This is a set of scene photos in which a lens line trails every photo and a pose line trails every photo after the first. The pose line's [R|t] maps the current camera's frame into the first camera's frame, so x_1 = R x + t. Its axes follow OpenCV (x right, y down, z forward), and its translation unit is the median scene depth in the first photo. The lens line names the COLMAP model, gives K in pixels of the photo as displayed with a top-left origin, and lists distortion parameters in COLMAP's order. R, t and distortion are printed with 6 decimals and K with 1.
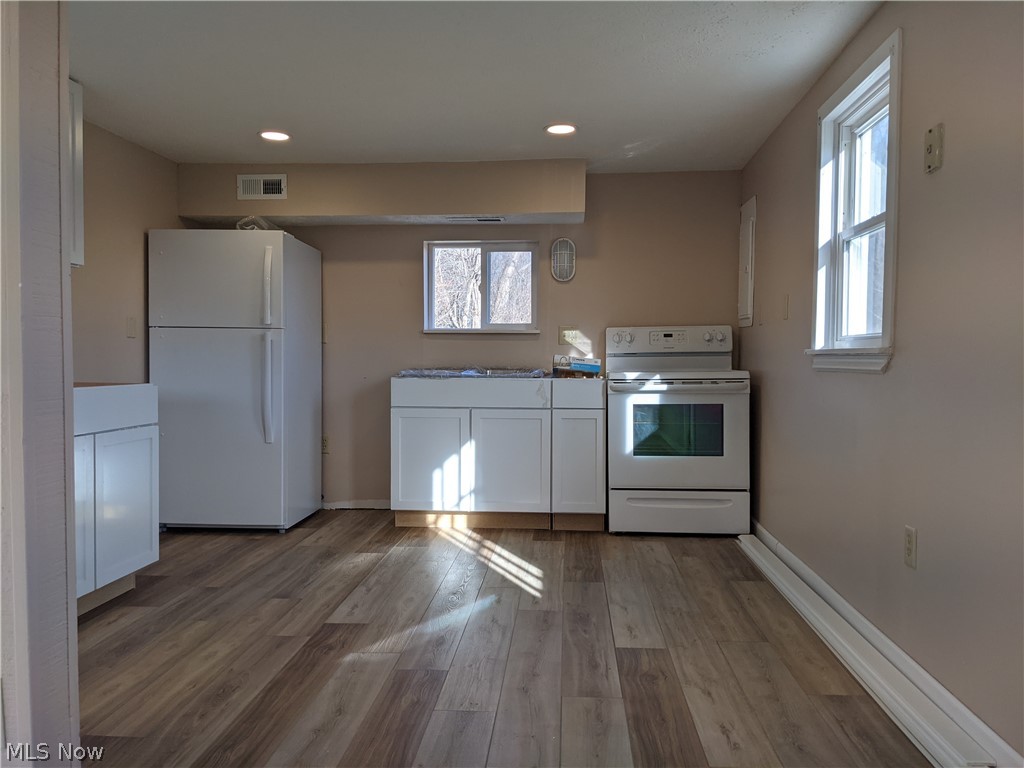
lens RADIAL K [[808.6, 0, 518.4], [0, 808.6, 382.4], [0, 0, 1]] dist [0.011179, -0.035110]
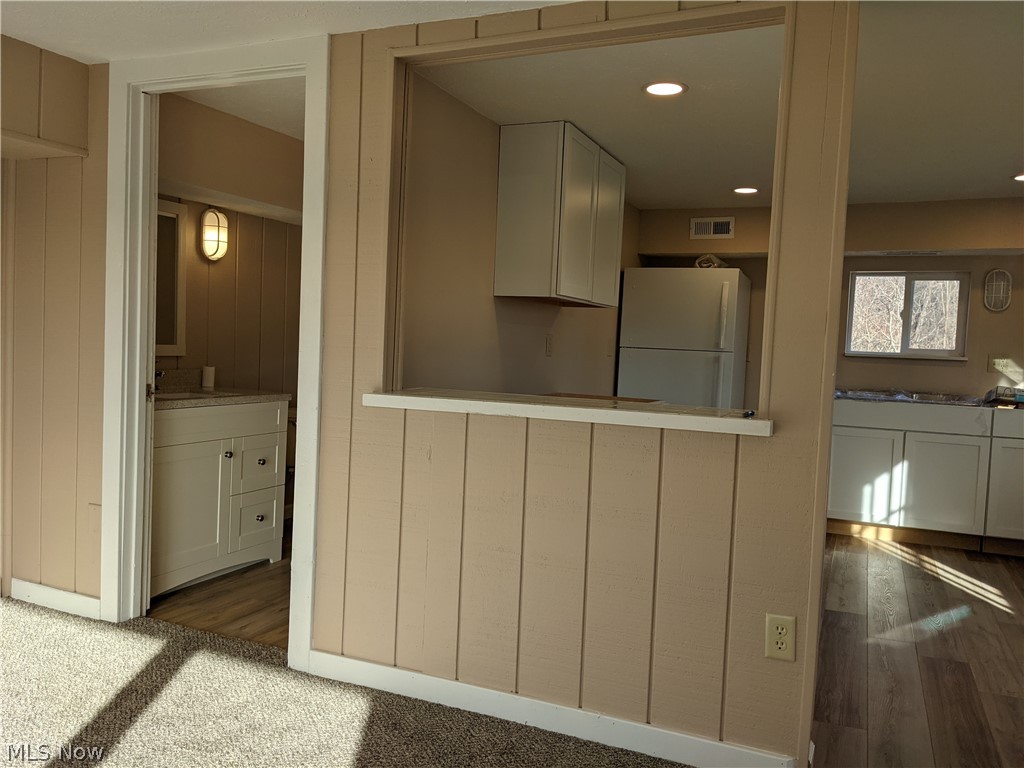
lens RADIAL K [[808.6, 0, 505.4], [0, 808.6, 384.4], [0, 0, 1]] dist [0.011179, -0.035110]
pose [[0.933503, 0.047618, -0.355395, -0.172298], [-0.044299, 0.998865, 0.017477, -0.024980], [0.355824, -0.000571, 0.934553, -0.193408]]
